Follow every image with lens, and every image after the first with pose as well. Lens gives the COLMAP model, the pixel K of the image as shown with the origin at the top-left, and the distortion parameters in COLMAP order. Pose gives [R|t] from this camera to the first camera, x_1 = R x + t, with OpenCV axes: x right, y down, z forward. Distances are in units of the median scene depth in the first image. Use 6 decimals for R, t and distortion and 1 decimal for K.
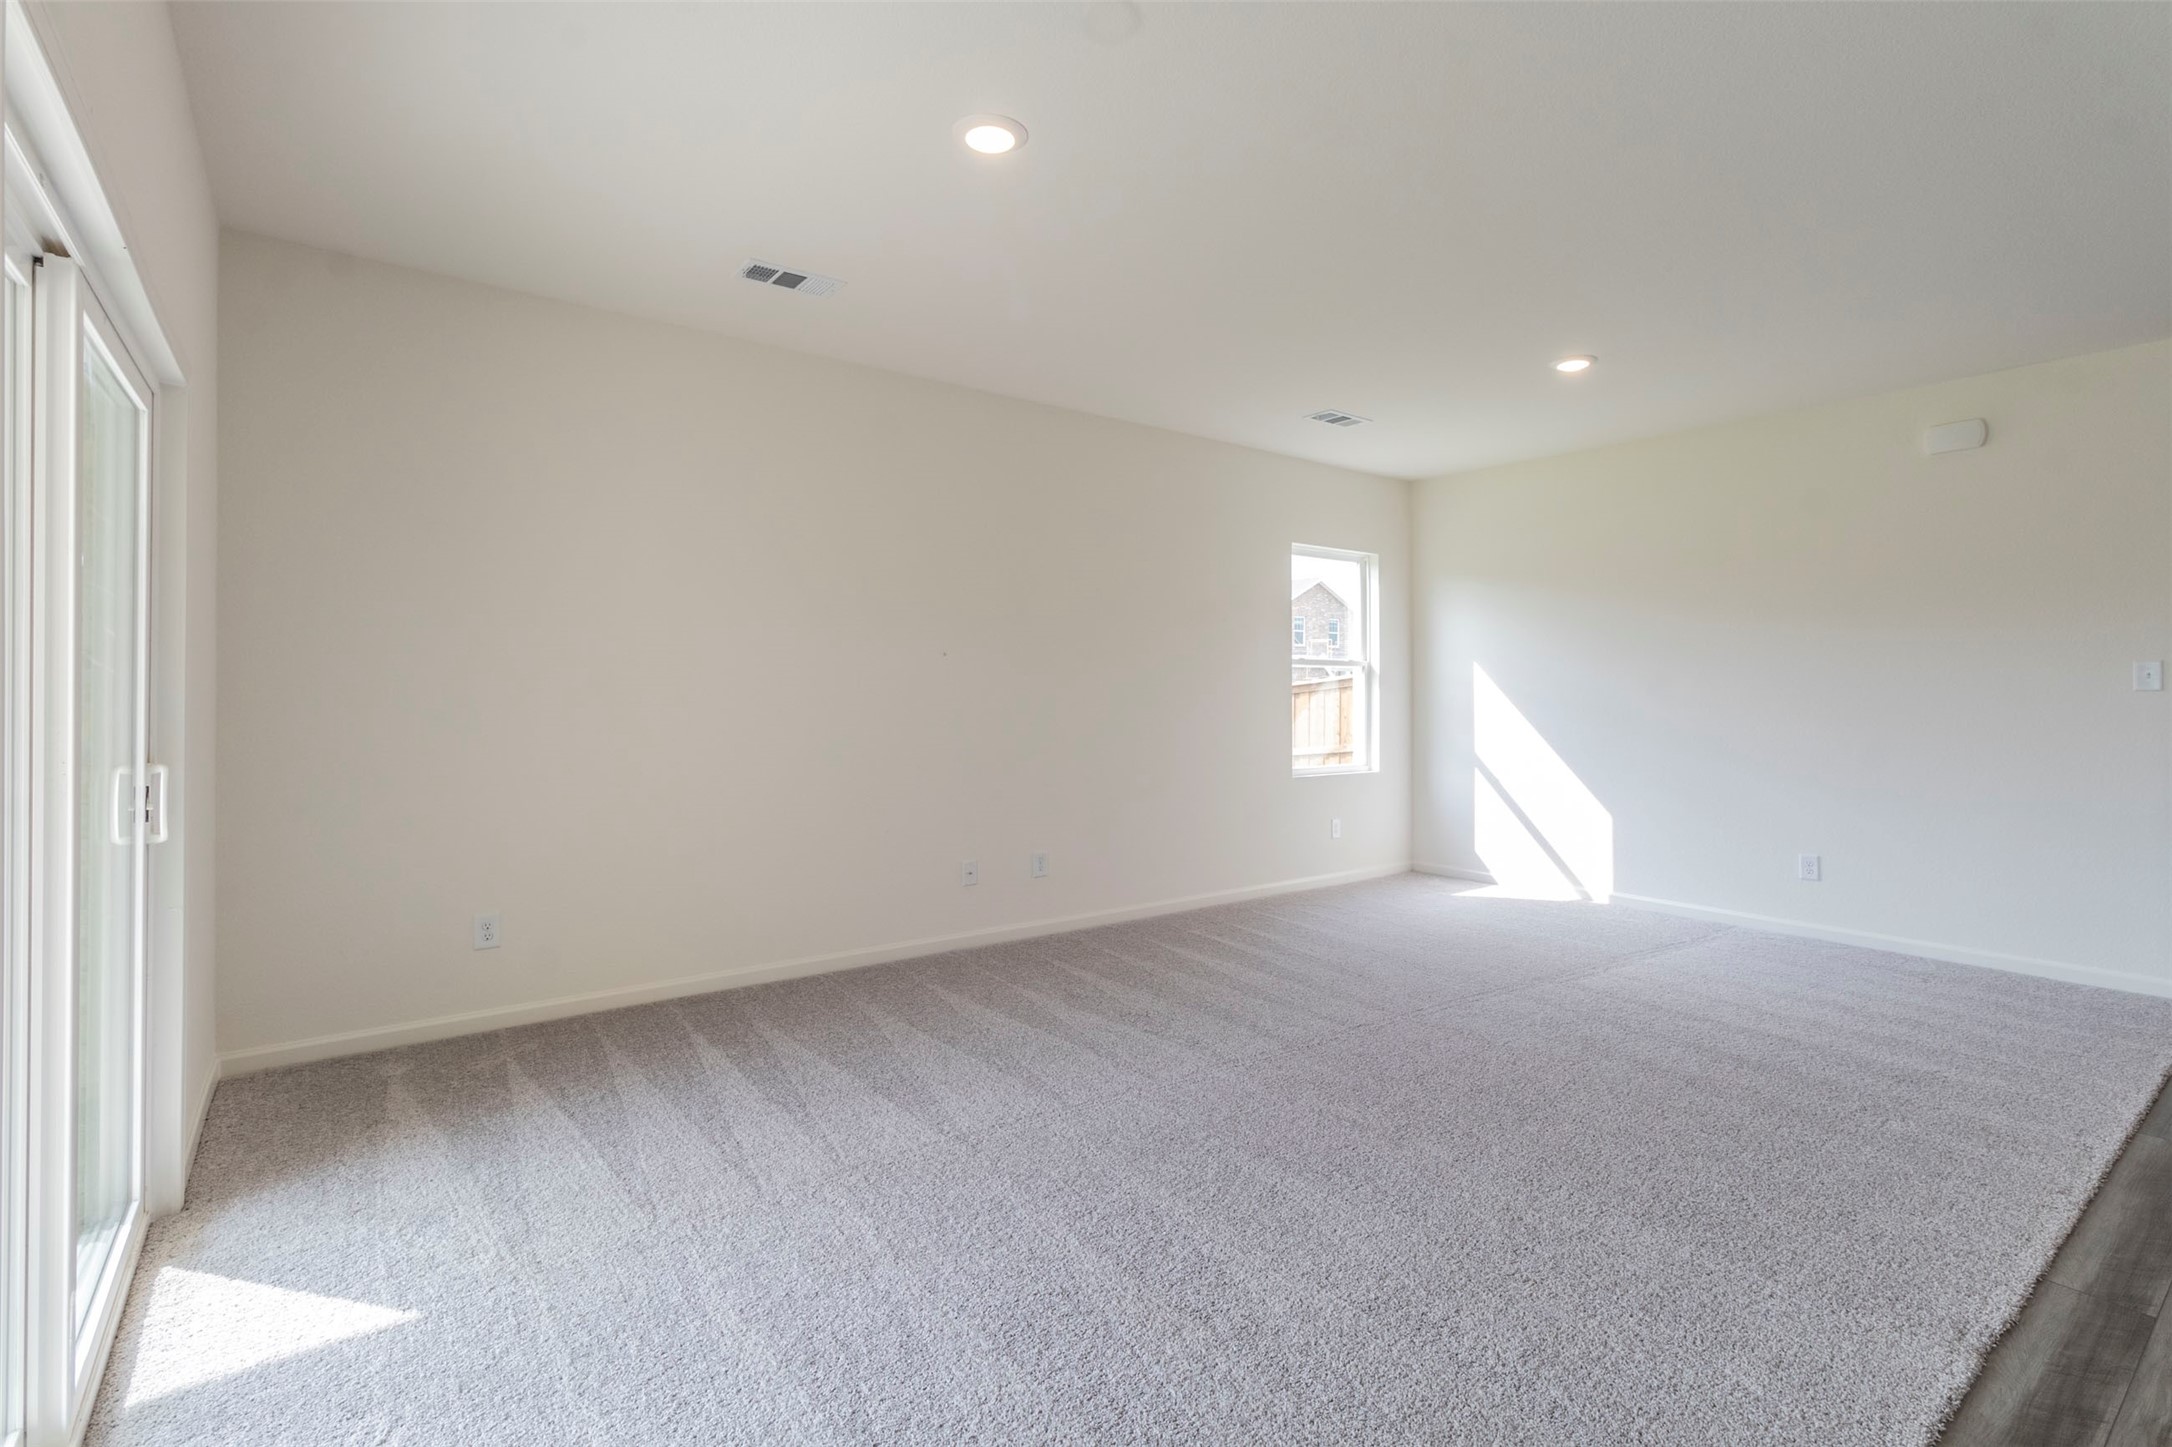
lens RADIAL K [[1006.1, 0, 1094.3], [0, 1006.1, 675.5], [0, 0, 1]] dist [0.001796, 0.000592]
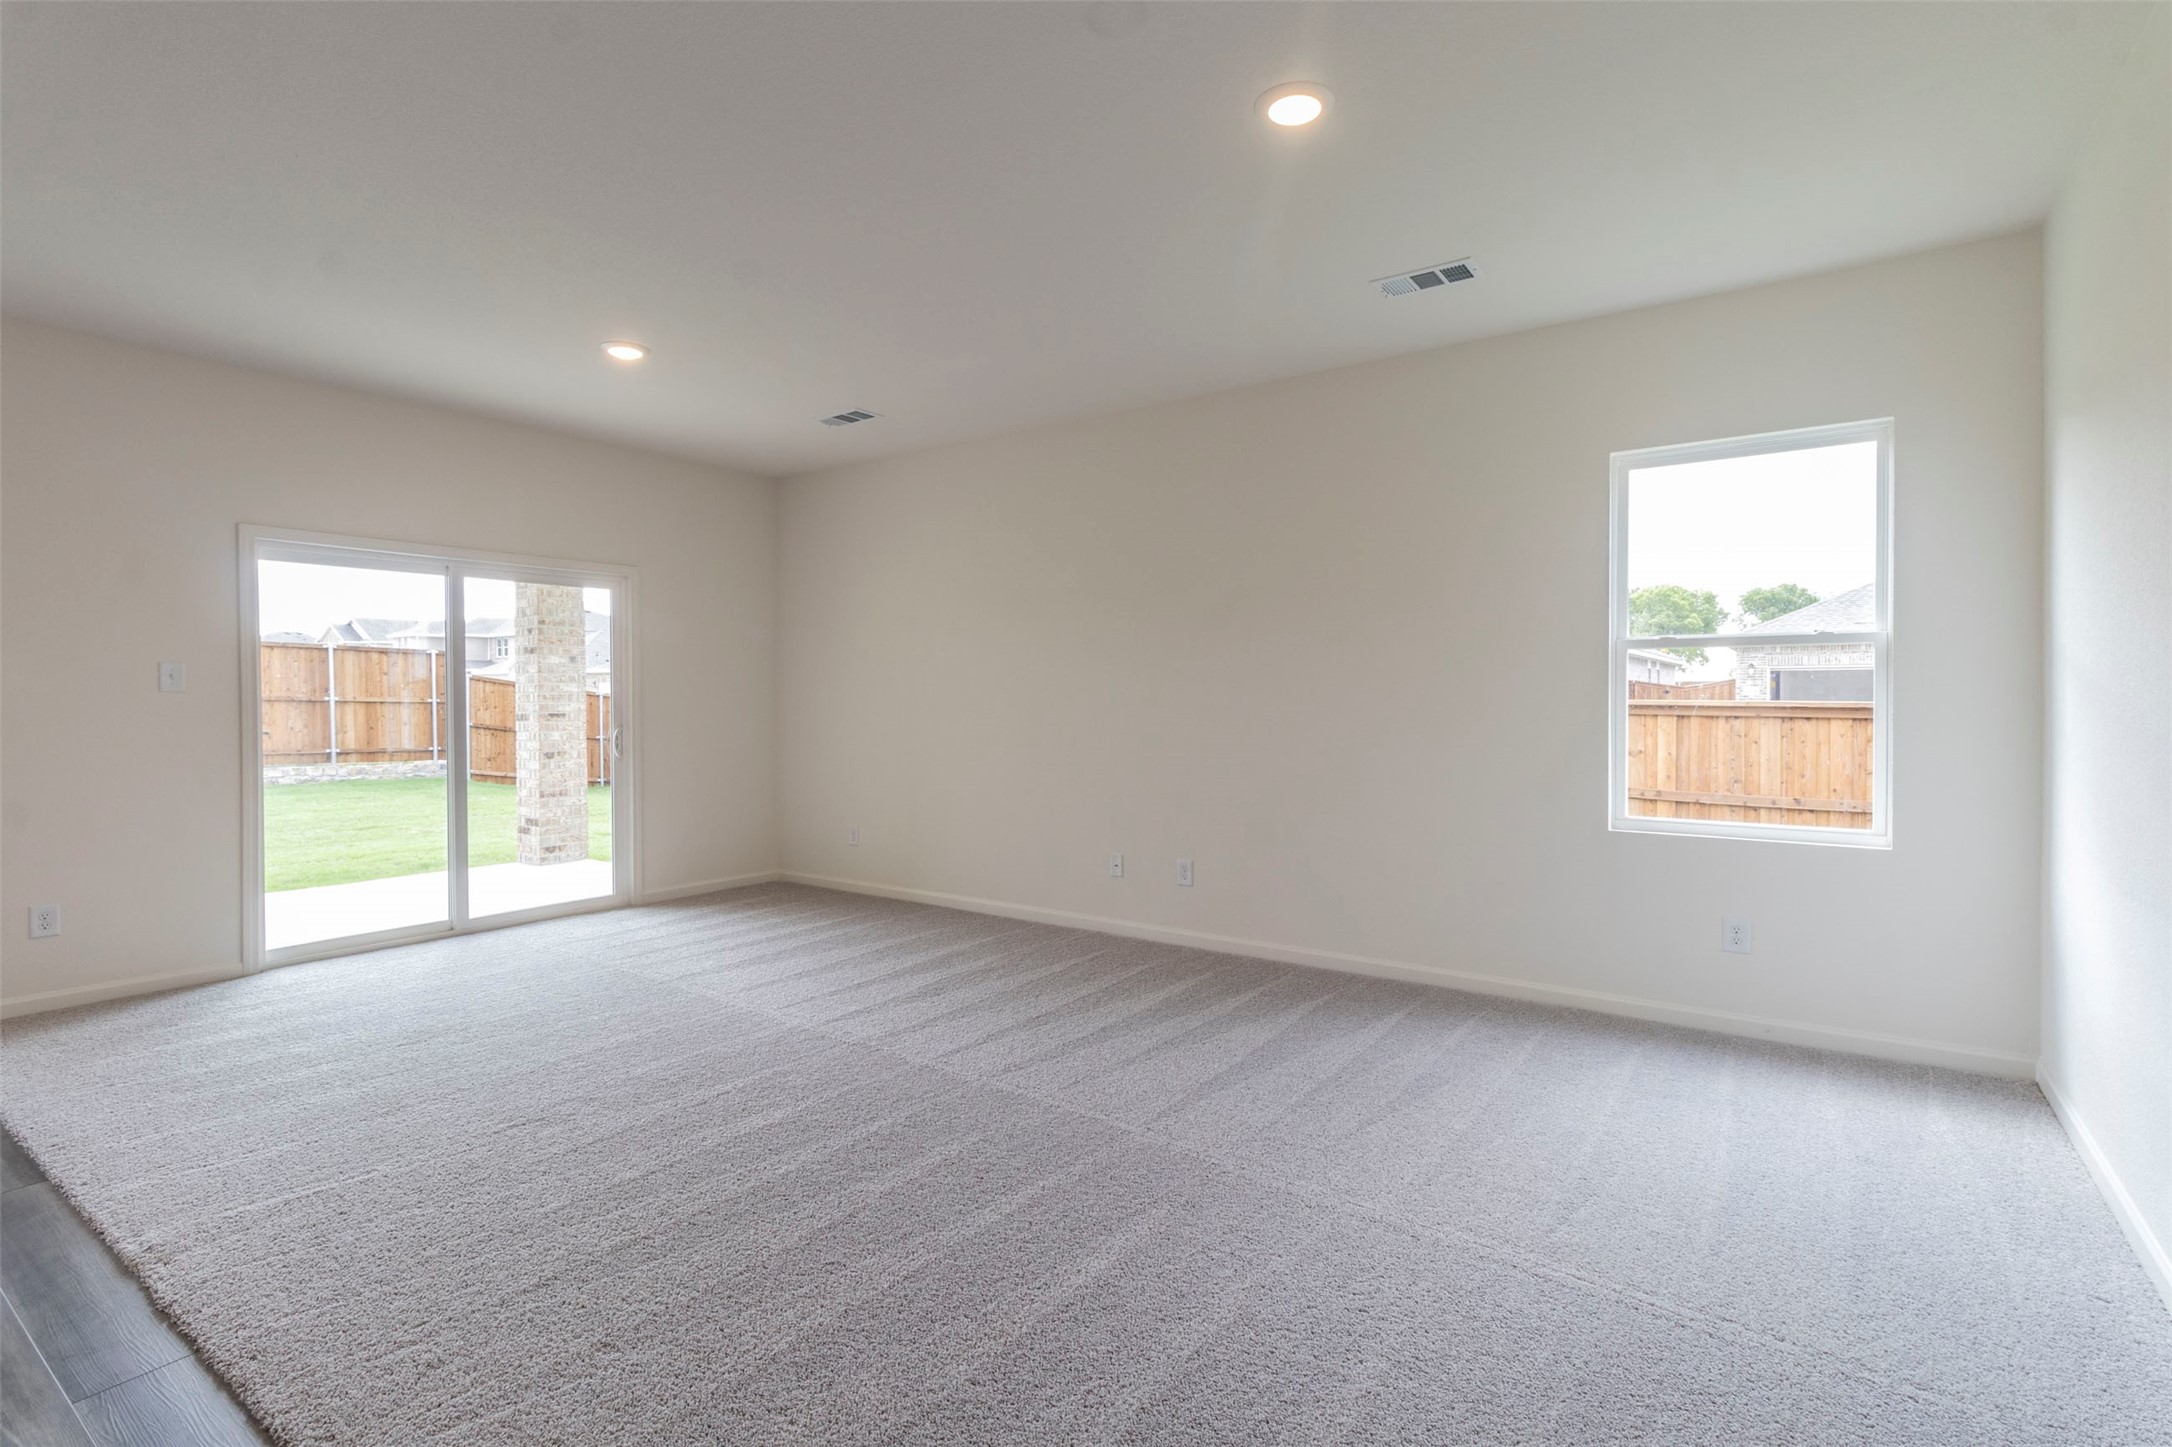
lens RADIAL K [[1021.9, 0, 1120.4], [0, 1021.9, 688.1], [0, 0, 1]] dist [-0.003176, -0.000500]
pose [[0.306449, -0.013107, -0.951797, 0.796786], [0.016273, 0.999831, -0.008529, 0.014839], [0.951748, -0.012875, 0.306610, 0.587808]]
